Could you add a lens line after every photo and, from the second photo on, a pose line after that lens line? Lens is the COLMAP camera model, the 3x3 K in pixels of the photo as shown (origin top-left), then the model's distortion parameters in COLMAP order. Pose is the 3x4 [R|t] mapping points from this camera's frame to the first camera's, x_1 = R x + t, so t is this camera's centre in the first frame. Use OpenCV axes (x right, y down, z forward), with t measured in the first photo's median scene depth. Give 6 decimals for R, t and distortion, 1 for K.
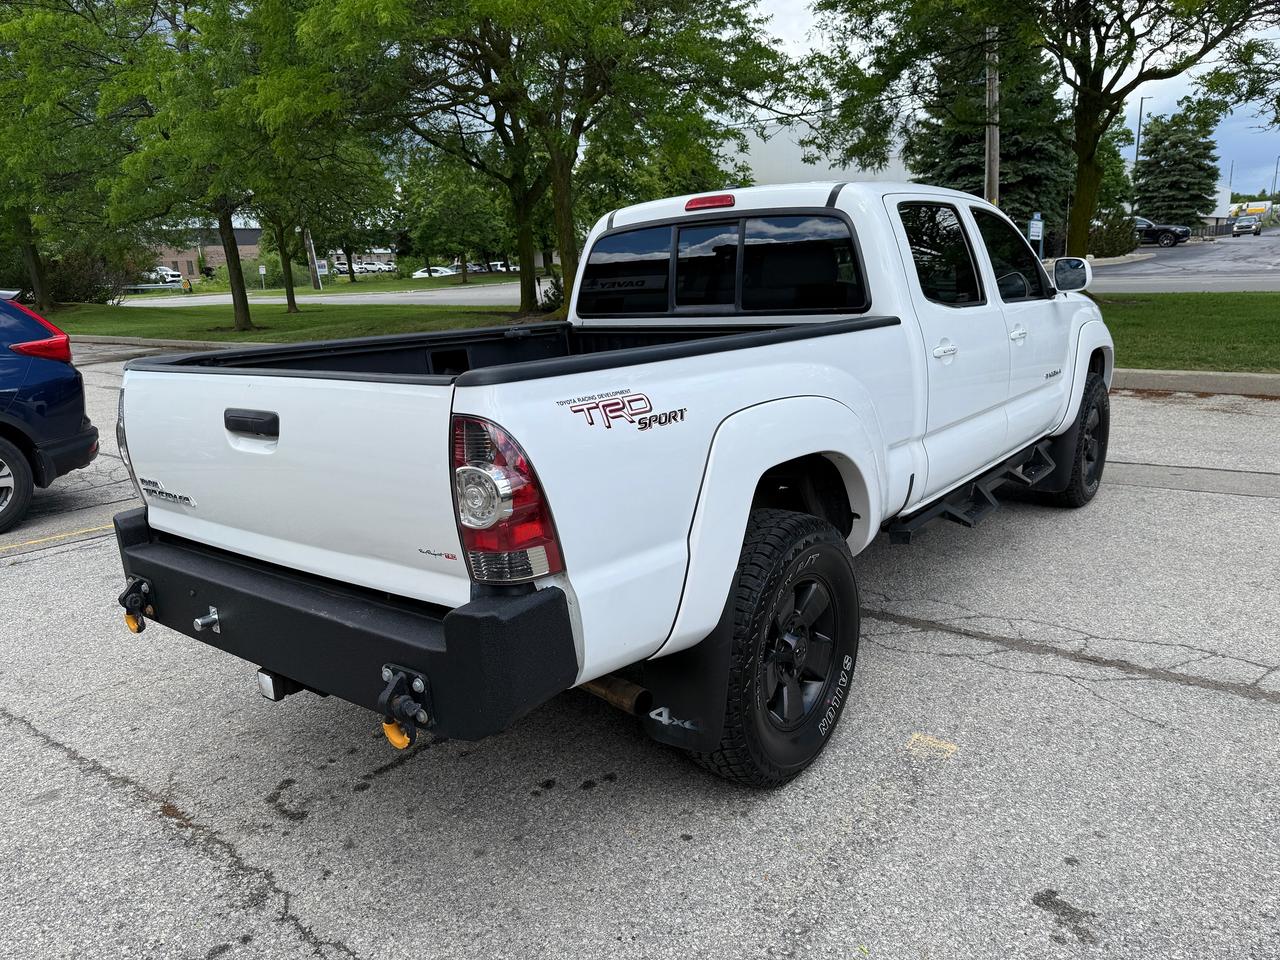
lens RADIAL K [[909.9, 0, 647.4], [0, 909.9, 481.7], [0, 0, 1]] dist [0.037712, -0.066994]
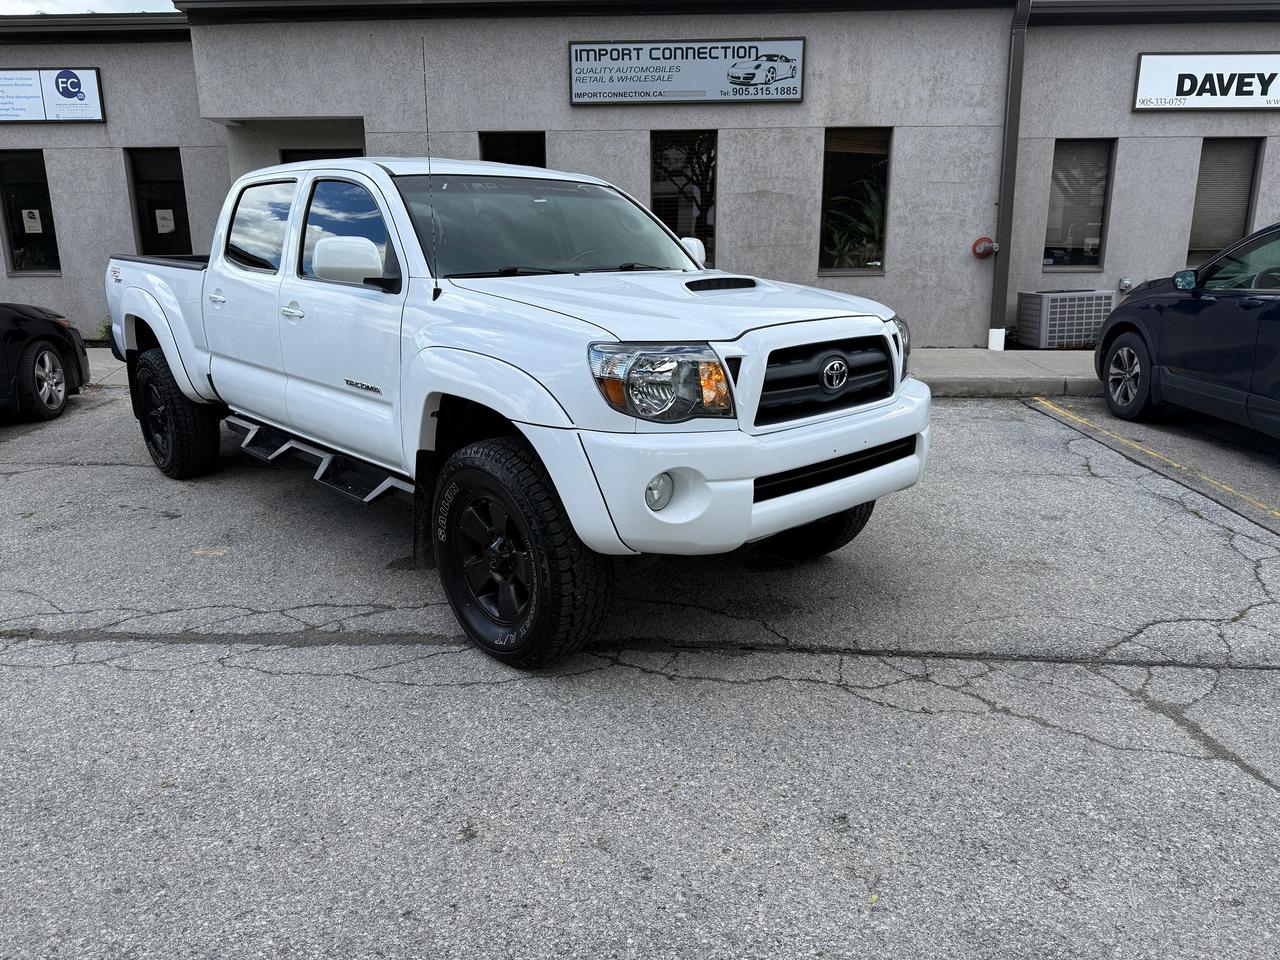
lens RADIAL K [[904.7, 0, 644.2], [0, 904.7, 481.2], [0, 0, 1]] dist [0.000498, -0.006574]
pose [[-0.822735, 0.180894, -0.538874, 0.424209], [-0.096344, 0.889917, 0.445831, -0.458077], [0.560201, 0.418718, -0.714738, 2.018206]]
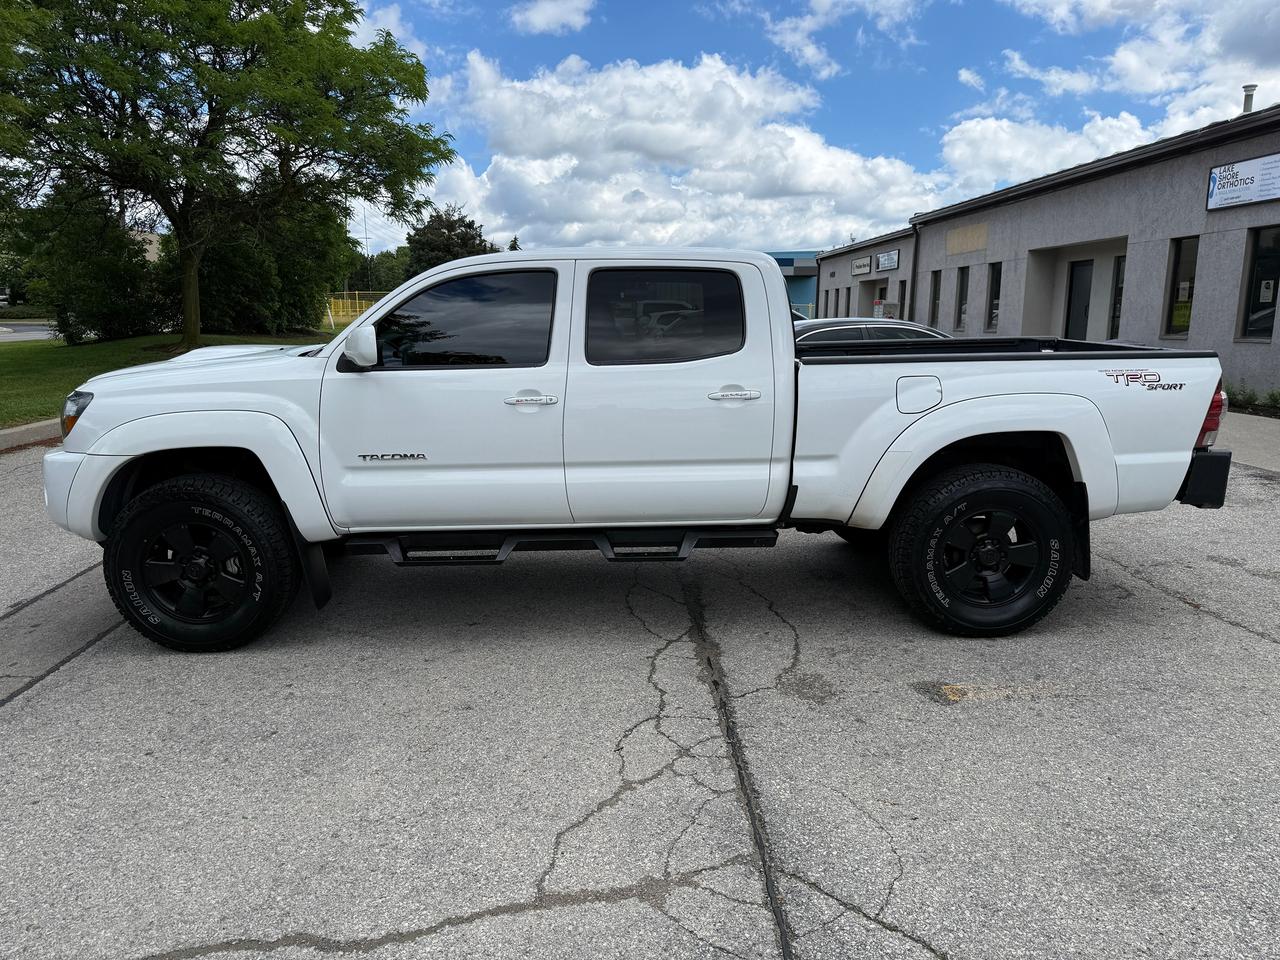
lens RADIAL K [[894.2, 0, 640.0], [0, 894.2, 480.0], [0, 0, 1]] dist [0.021169, -0.003056]
pose [[-0.638152, -0.097559, 0.763704, -0.873986], [0.204025, 0.935047, 0.289931, -0.442046], [-0.742385, 0.340835, -0.576798, 2.075642]]
